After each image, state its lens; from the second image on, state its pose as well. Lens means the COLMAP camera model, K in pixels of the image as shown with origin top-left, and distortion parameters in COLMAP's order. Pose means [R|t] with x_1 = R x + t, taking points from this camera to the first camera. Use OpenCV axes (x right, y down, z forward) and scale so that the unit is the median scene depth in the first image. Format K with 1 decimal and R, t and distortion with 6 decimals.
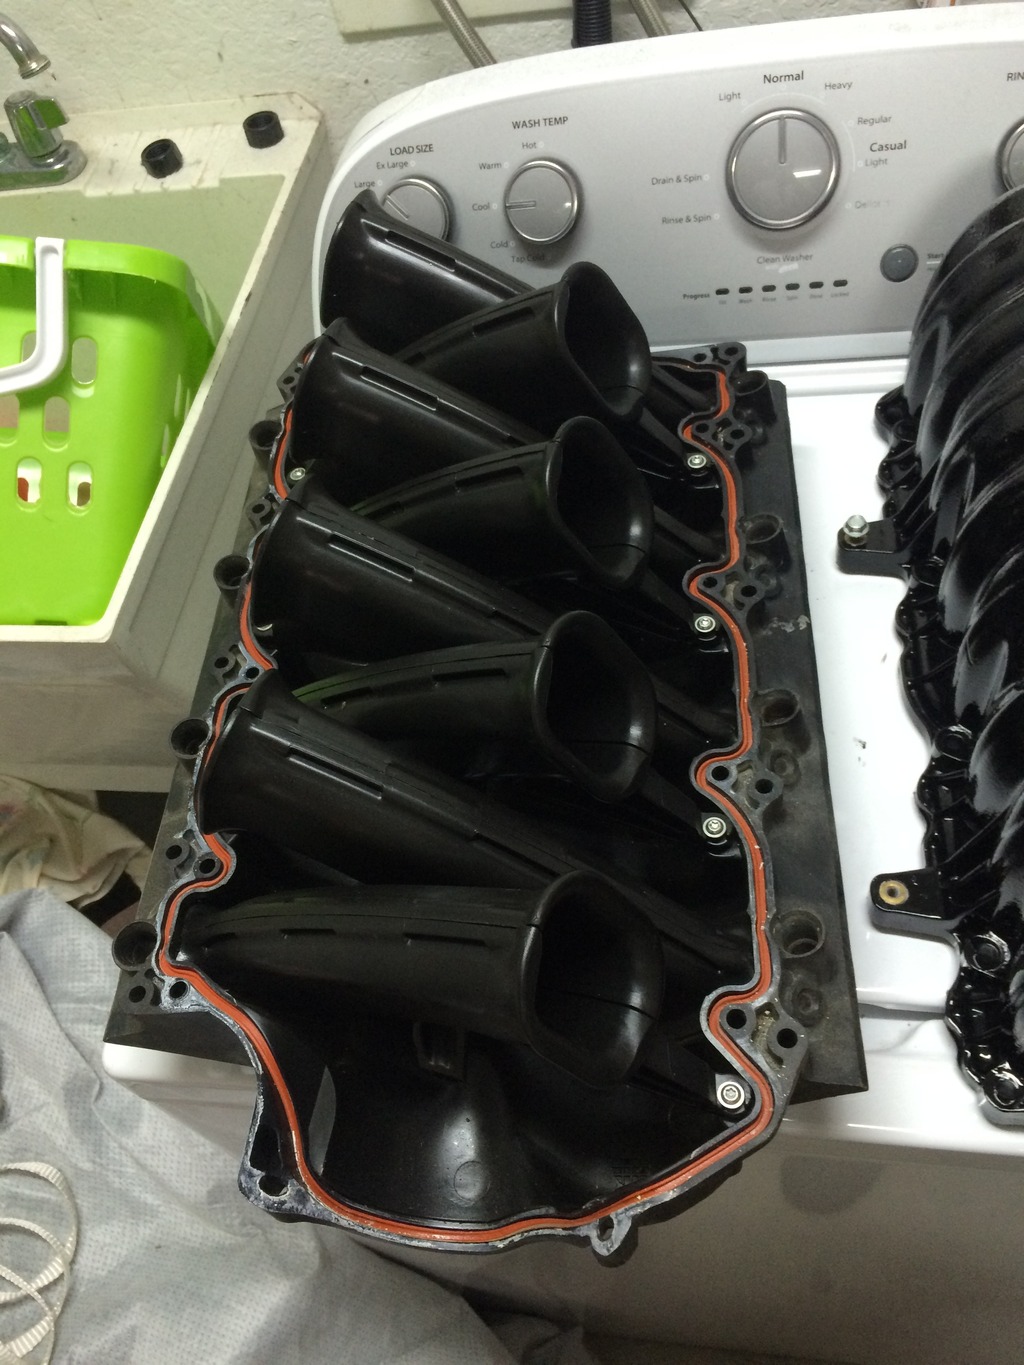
lens RADIAL K [[1174.6, 0, 512.0], [0, 1174.6, 682.5], [0, 0, 1]] dist [0.095360, -0.144013]
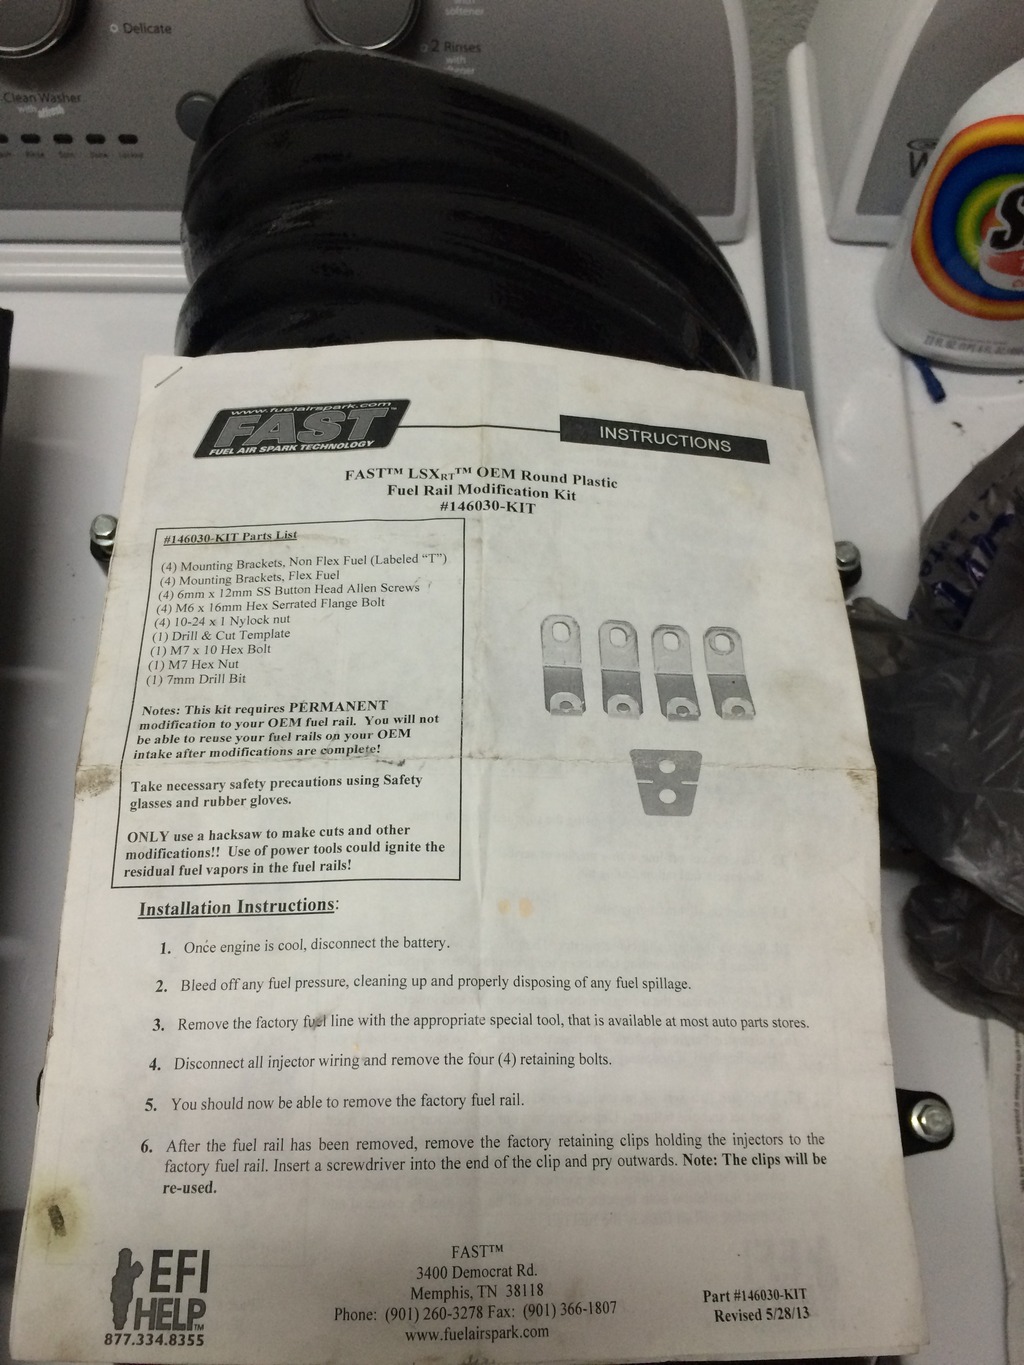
lens RADIAL K [[1174.6, 0, 512.0], [0, 1174.6, 682.5], [0, 0, 1]] dist [0.095360, -0.144013]
pose [[0.976219, -0.054225, 0.209895, 0.392126], [0.000375, 0.968633, 0.248495, -0.232503], [-0.216786, -0.242507, 0.945619, 0.227879]]
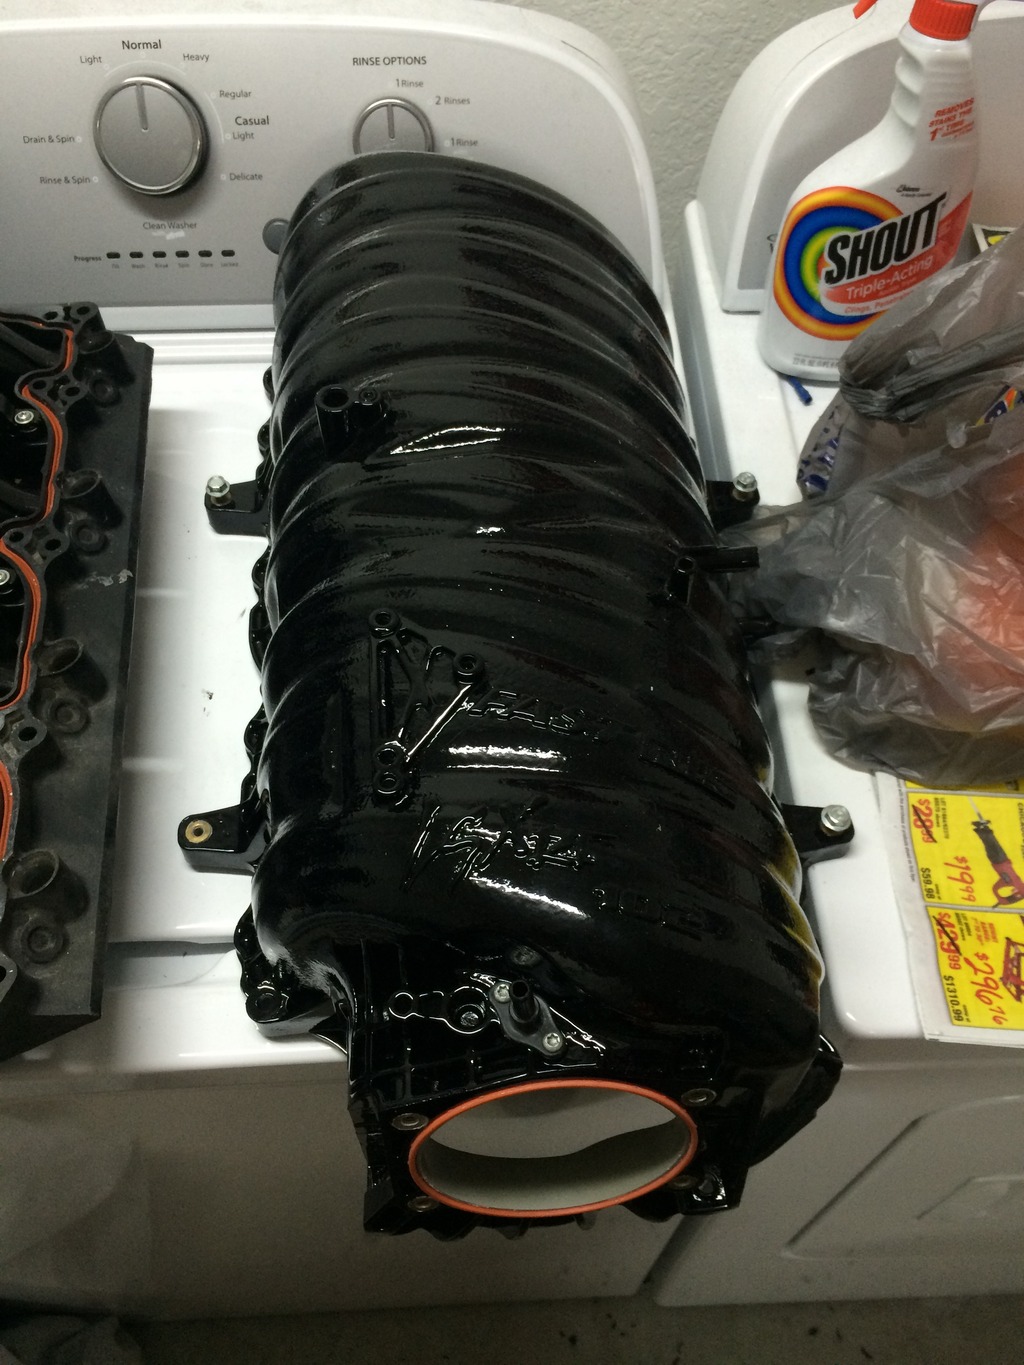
lens RADIAL K [[1174.6, 0, 512.0], [0, 1174.6, 682.5], [0, 0, 1]] dist [0.095360, -0.144013]
pose [[0.969992, -0.042226, 0.239442, 0.297092], [0.041165, 0.999108, 0.009431, 0.041019], [-0.239626, 0.000708, 0.970865, -0.064506]]
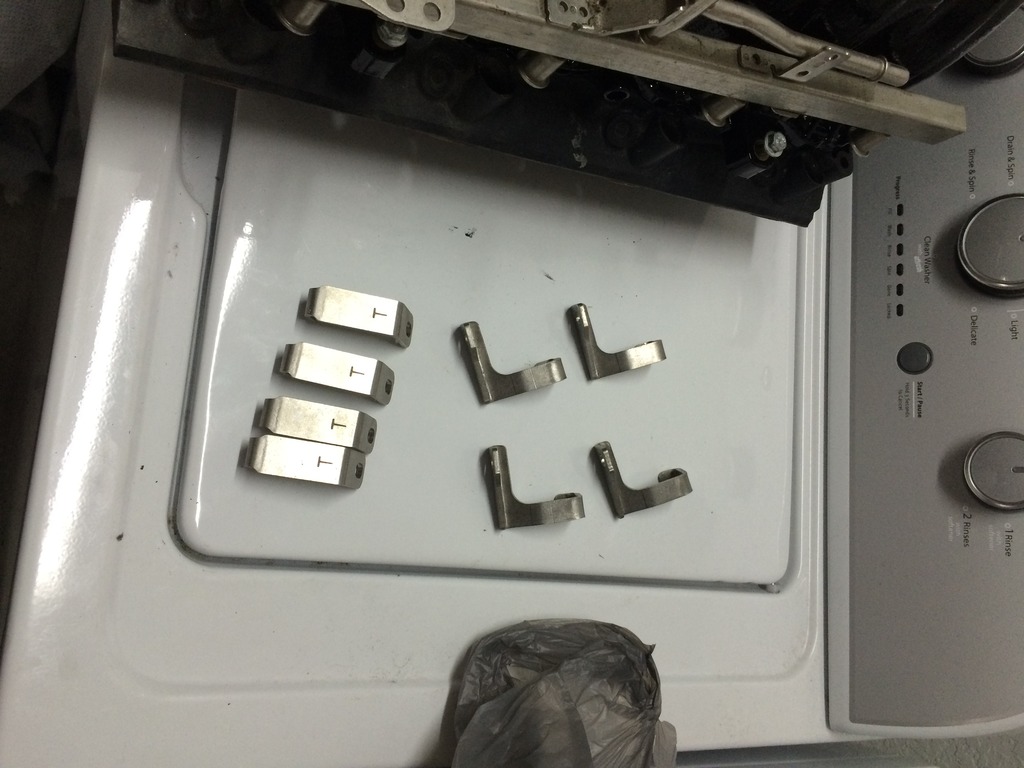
lens RADIAL K [[881.1, 0, 512.0], [0, 881.1, 384.0], [0, 0, 1]] dist [0.095360, -0.144013]
pose [[-0.050902, 0.997977, 0.038090, 0.389896], [-0.994554, -0.054127, 0.089061, -0.066038], [0.090943, -0.033349, 0.995298, 0.169376]]
